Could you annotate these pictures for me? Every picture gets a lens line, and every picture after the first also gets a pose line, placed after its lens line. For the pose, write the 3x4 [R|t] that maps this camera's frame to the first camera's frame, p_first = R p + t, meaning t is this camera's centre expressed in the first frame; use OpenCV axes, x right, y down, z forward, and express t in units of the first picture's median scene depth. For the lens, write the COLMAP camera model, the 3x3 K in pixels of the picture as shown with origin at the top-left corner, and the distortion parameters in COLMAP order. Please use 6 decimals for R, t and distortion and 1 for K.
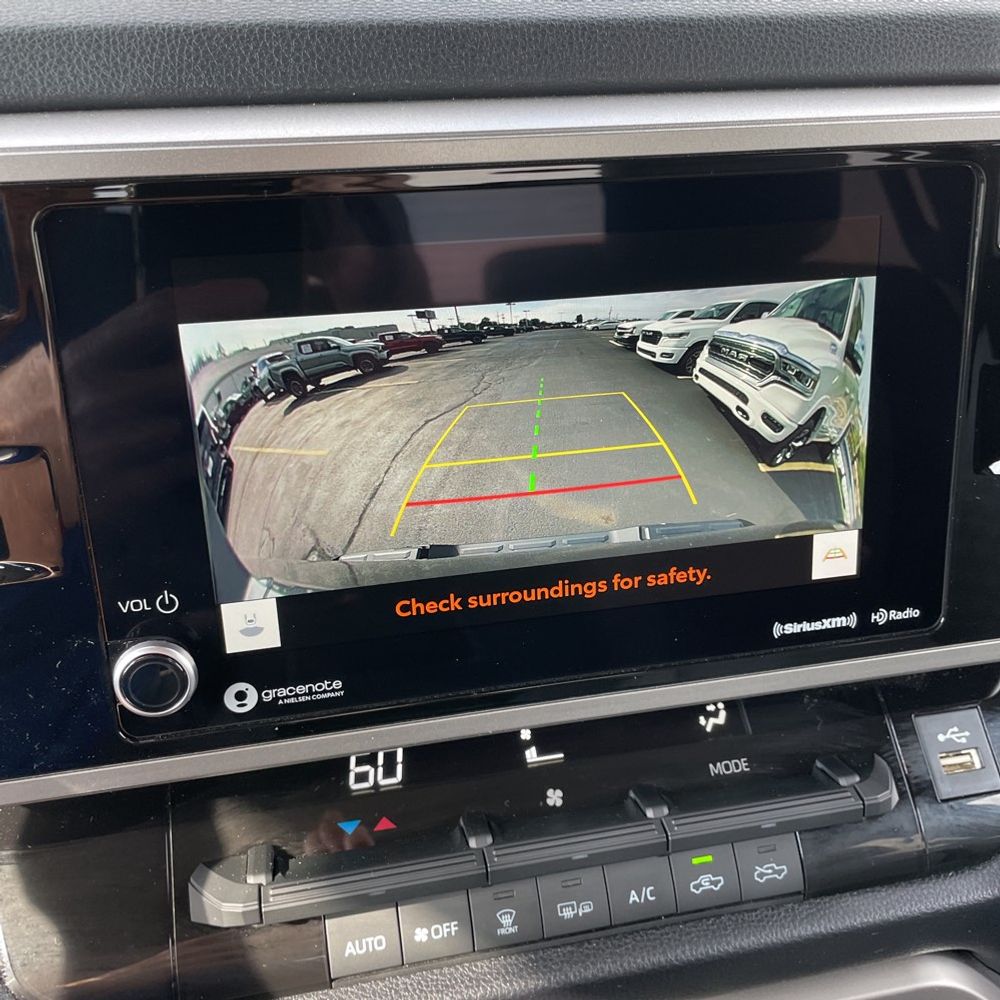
lens RADIAL K [[1021.6, 0, 487.7], [0, 1021.6, 480.8], [0, 0, 1]] dist [0.079799, -0.115069]
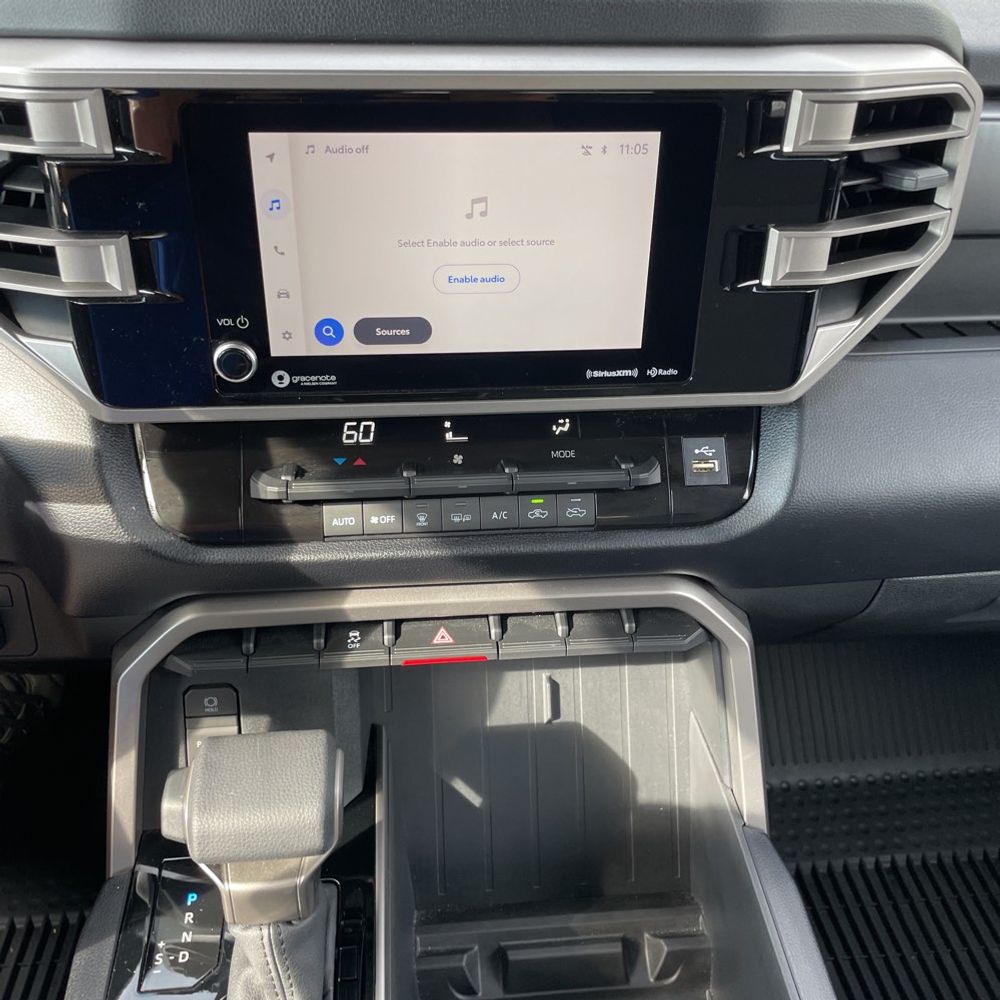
lens RADIAL K [[994.9, 0, 484.1], [0, 994.9, 472.0], [0, 0, 1]] dist [0.060440, -0.026986]
pose [[0.992040, 0.102136, -0.073655, 0.246588], [-0.085155, 0.975026, 0.205116, -0.022248], [0.092766, -0.197211, 0.975962, -0.678661]]
